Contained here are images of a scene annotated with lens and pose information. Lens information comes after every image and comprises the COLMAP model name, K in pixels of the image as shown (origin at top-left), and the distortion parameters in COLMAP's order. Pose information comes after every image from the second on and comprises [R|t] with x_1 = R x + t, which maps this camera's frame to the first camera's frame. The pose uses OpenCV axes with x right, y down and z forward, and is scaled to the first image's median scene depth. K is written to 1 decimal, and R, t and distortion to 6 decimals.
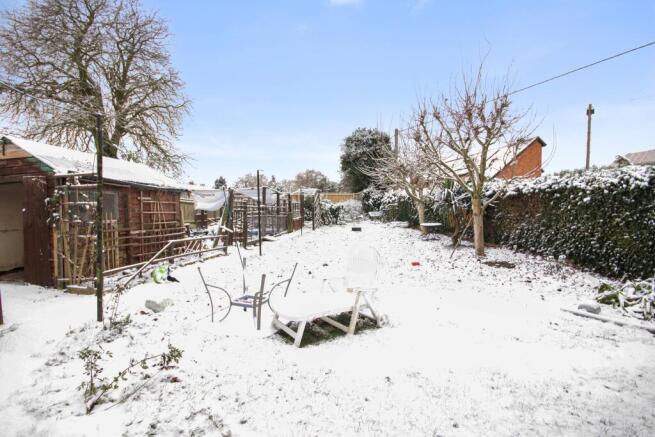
lens RADIAL K [[300.4, 0, 327.5], [0, 300.4, 218.5], [0, 0, 1]] dist [-0.001962, -0.000099]
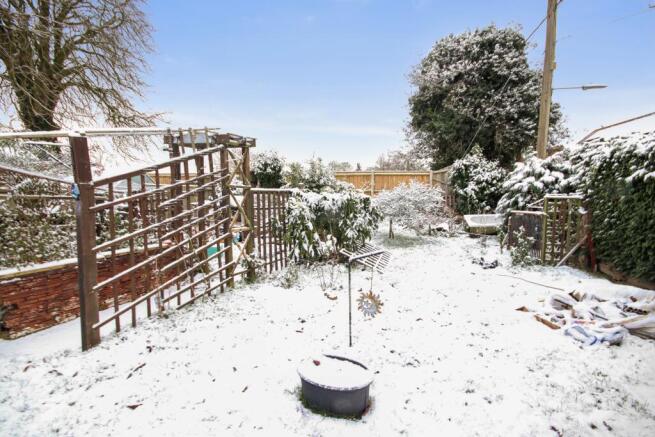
lens RADIAL K [[300.4, 0, 327.5], [0, 300.4, 218.5], [0, 0, 1]] dist [-0.001962, -0.000099]
pose [[0.953031, 0.031723, -0.301208, 0.080733], [-0.022303, 0.999150, 0.034663, -0.024860], [0.302052, -0.026317, 0.952928, 0.542919]]
